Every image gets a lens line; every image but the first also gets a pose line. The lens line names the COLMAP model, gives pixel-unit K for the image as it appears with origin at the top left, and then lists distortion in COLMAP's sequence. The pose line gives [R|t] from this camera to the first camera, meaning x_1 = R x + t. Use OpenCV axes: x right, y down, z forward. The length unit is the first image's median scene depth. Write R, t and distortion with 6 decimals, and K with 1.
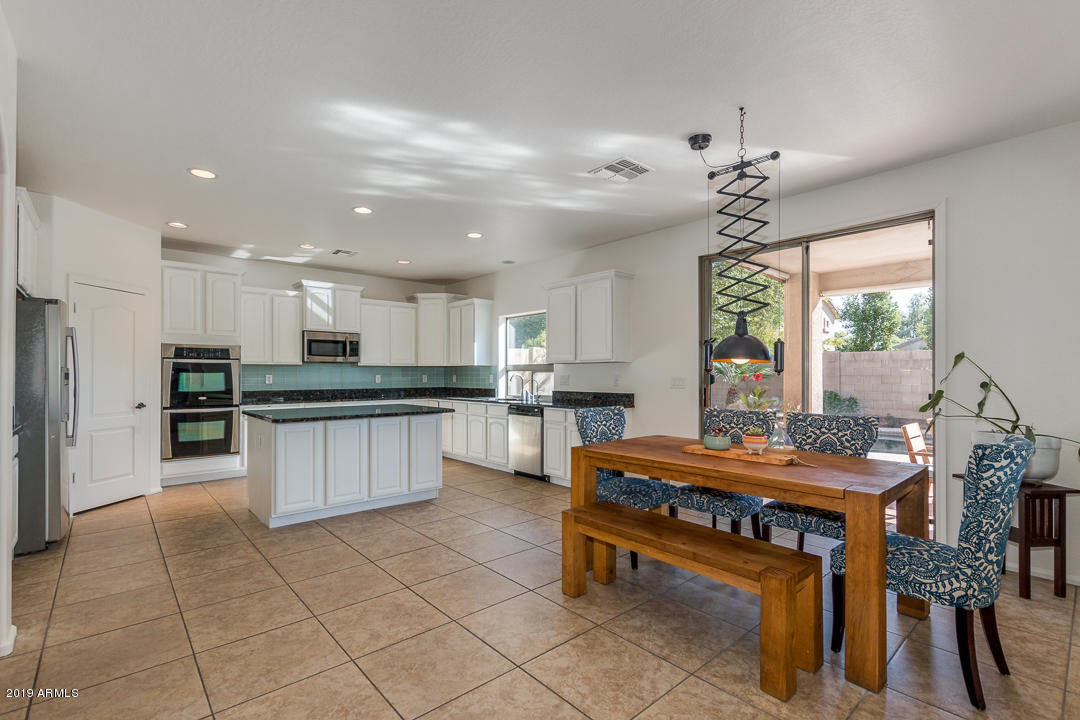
lens RADIAL K [[489.0, 0, 534.8], [0, 489.0, 369.9], [0, 0, 1]] dist [0.001994, -0.000538]
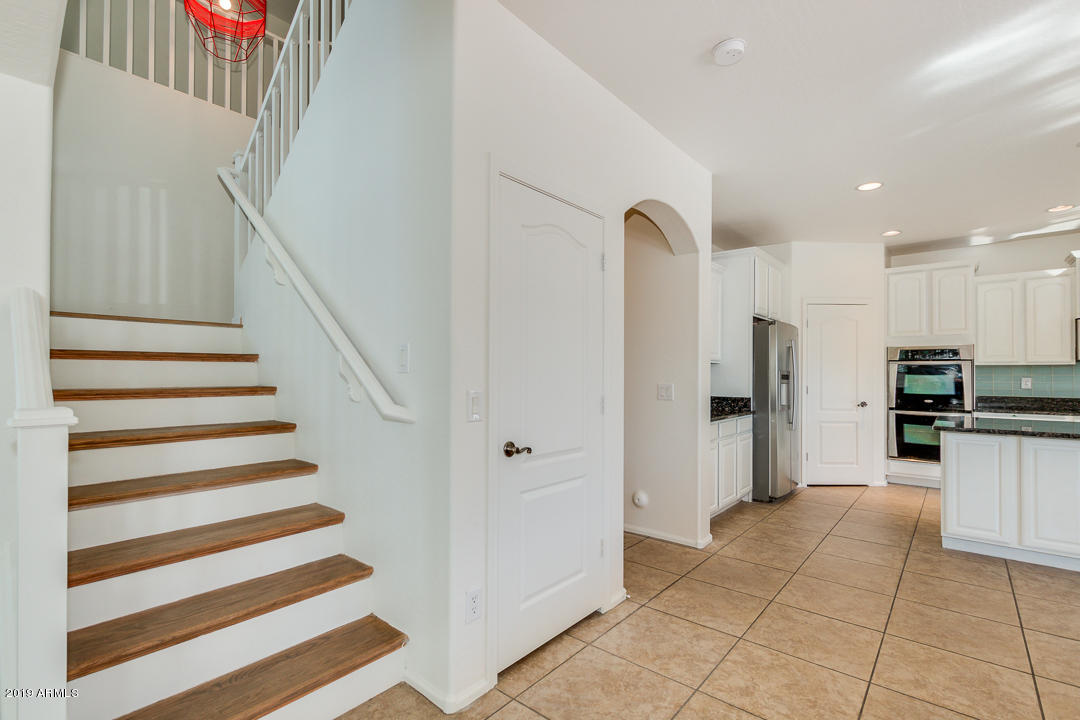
lens RADIAL K [[495.6, 0, 538.2], [0, 495.6, 371.4], [0, 0, 1]] dist [-0.000631, -0.000201]
pose [[0.141875, -0.004527, -0.989874, 0.189322], [0.002388, 0.999988, -0.004231, 0.001104], [0.989882, -0.001763, 0.141884, 0.096346]]
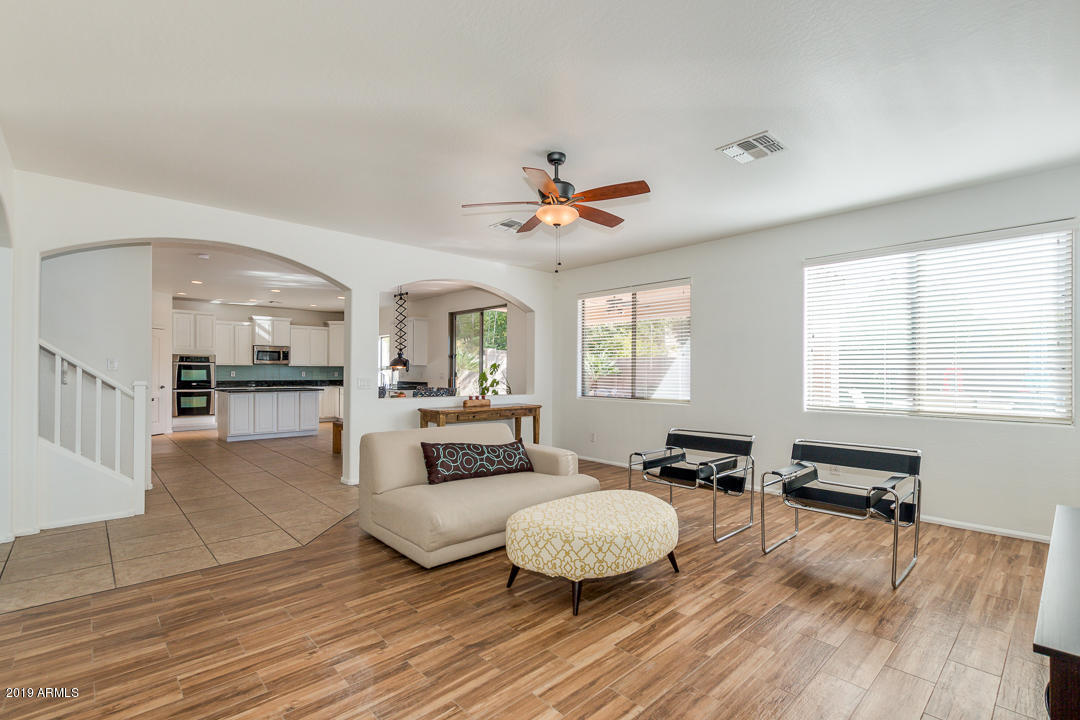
lens RADIAL K [[495.6, 0, 538.2], [0, 495.6, 371.4], [0, 0, 1]] dist [-0.000631, -0.000201]
pose [[0.999739, 0.003521, 0.022582, 0.576332], [-0.003653, 0.999977, 0.005797, -0.004304], [-0.022561, -0.005878, 0.999728, -0.898685]]
